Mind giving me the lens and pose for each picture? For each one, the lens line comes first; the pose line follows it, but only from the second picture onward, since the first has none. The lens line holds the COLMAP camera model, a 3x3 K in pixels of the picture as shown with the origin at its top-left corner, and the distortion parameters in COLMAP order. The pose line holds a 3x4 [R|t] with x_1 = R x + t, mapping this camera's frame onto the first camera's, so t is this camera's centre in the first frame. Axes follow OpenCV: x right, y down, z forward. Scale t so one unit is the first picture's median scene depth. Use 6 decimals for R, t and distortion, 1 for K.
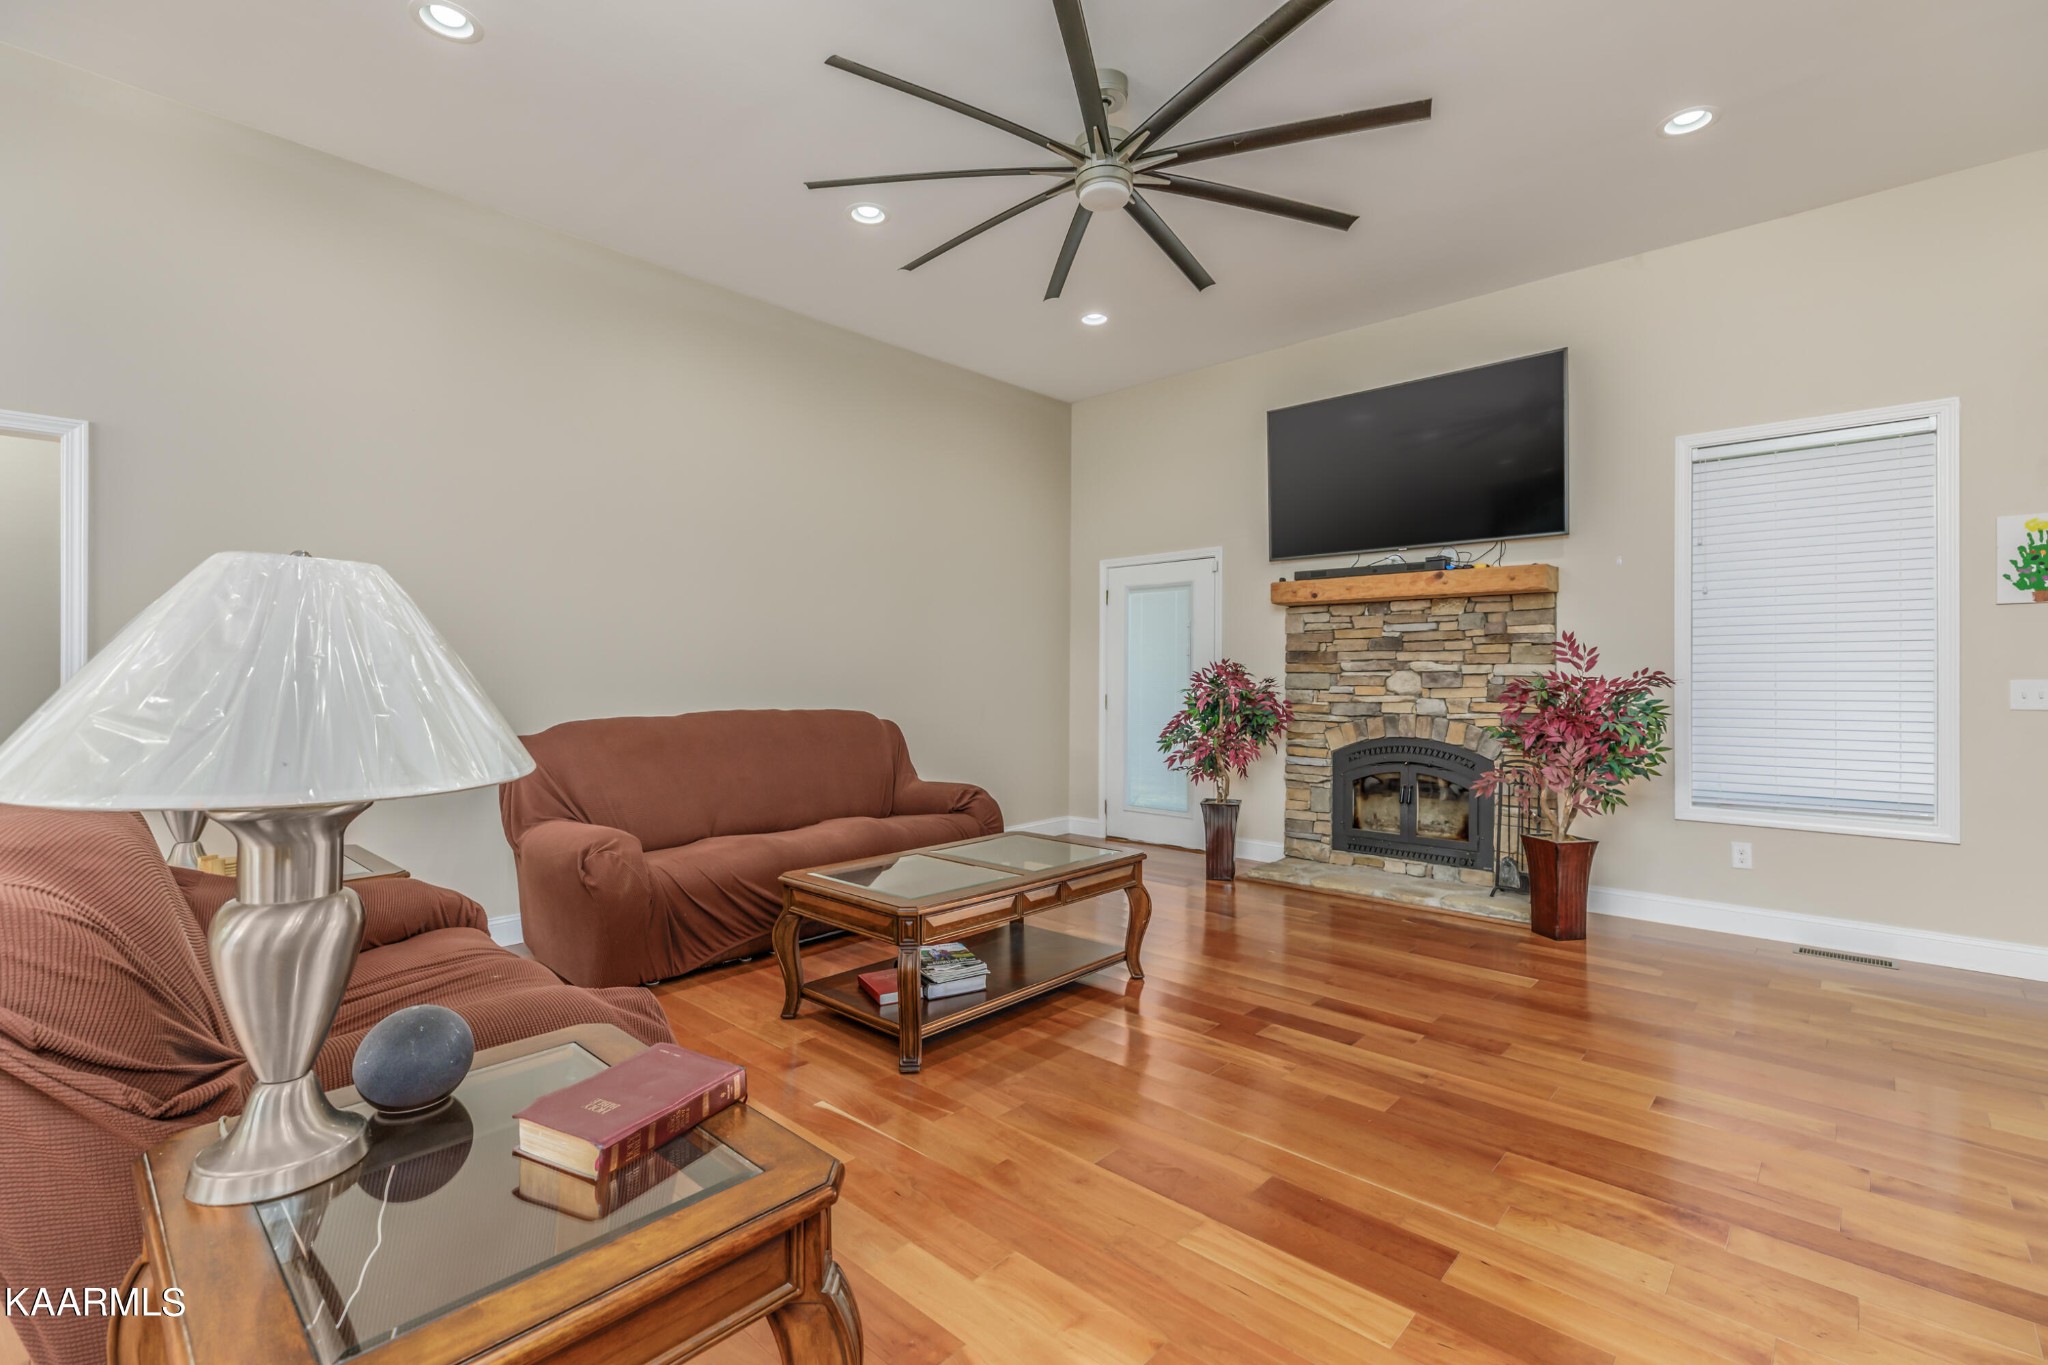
lens RADIAL K [[900.6, 0, 1015.0], [0, 900.6, 691.7], [0, 0, 1]] dist [0.001187, -0.000041]
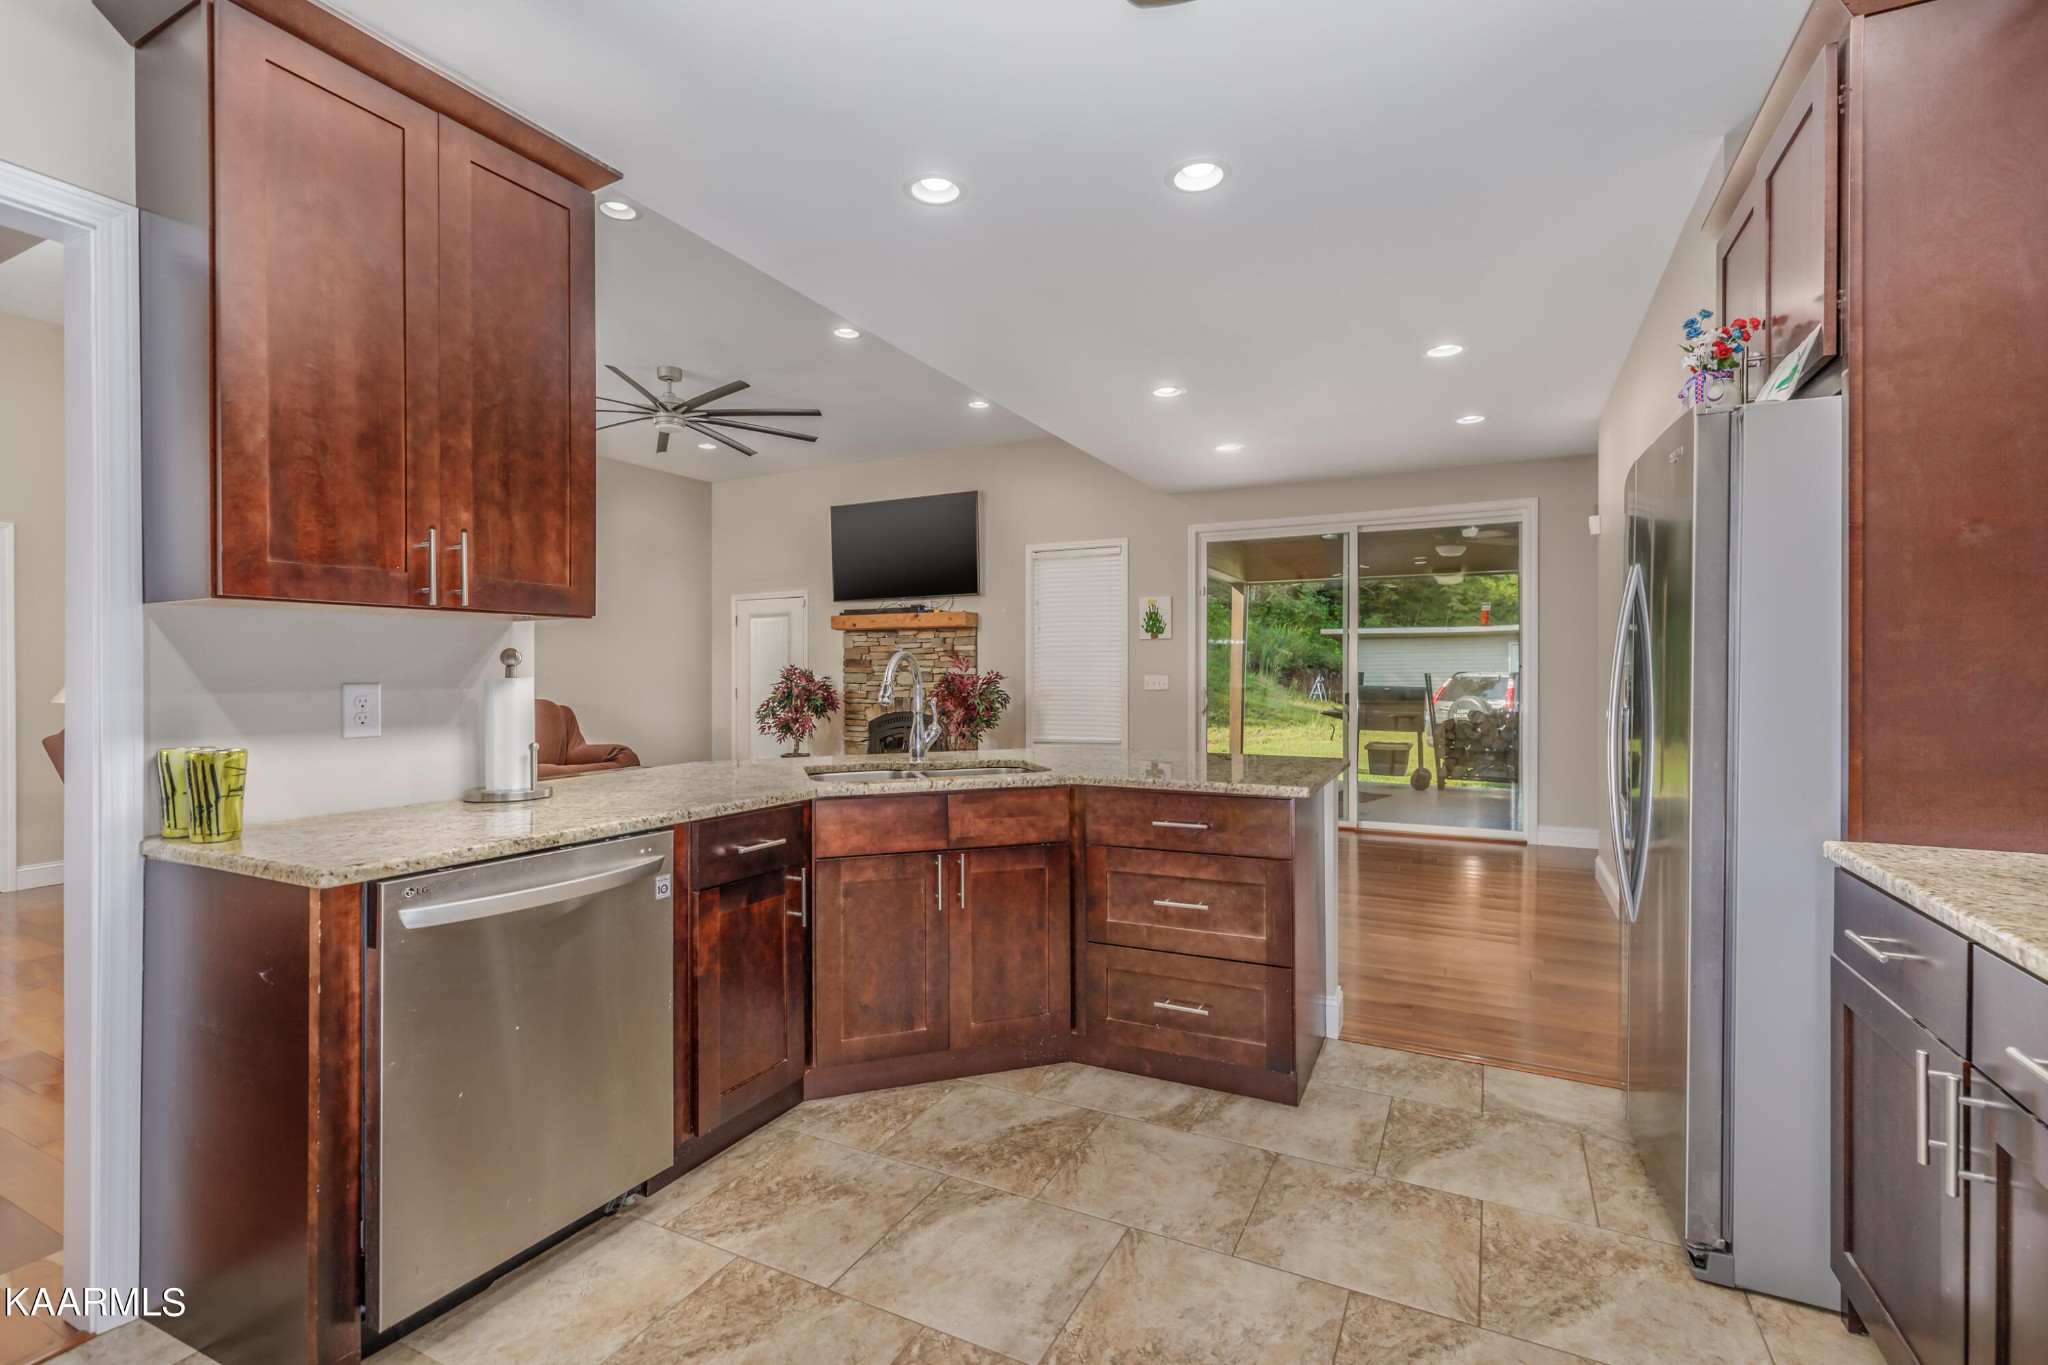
lens RADIAL K [[900.6, 0, 1034.4], [0, 900.6, 676.7], [0, 0, 1]] dist [0.001187, -0.000041]
pose [[0.962791, -0.001397, 0.270245, 0.218475], [0.006032, 0.999849, -0.016322, 0.014853], [-0.270181, 0.017345, 0.962653, -0.678464]]
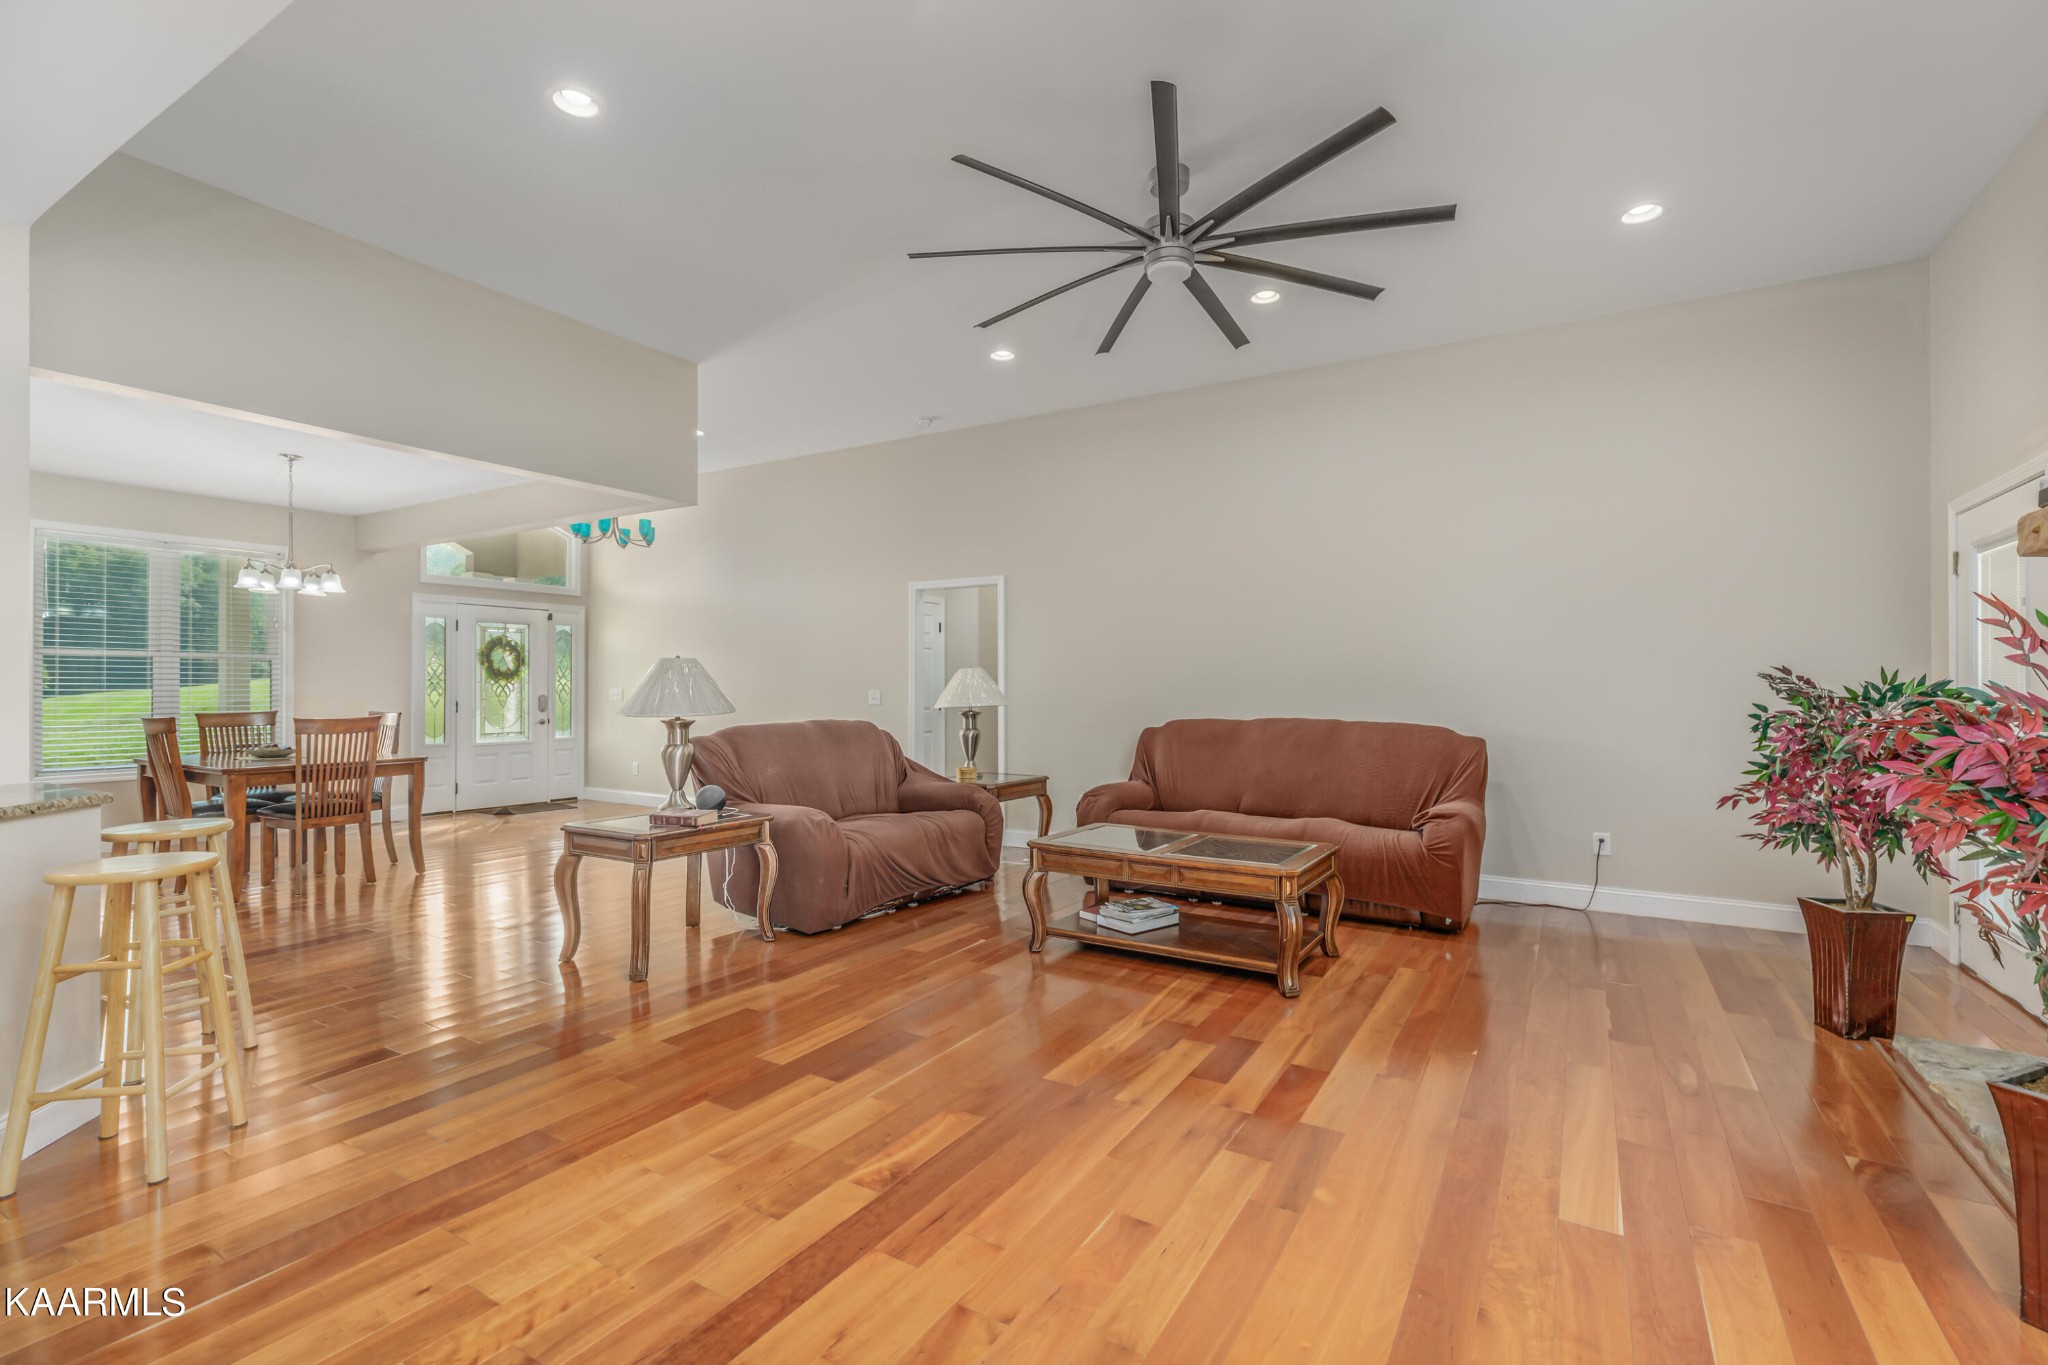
lens RADIAL K [[900.6, 0, 1028.5], [0, 900.6, 701.2], [0, 0, 1]] dist [0.001187, -0.000041]
pose [[0.205294, 0.014921, -0.978587, 0.737623], [-0.017948, 0.999773, 0.011479, -0.007492], [0.978536, 0.015207, 0.205515, 0.367489]]
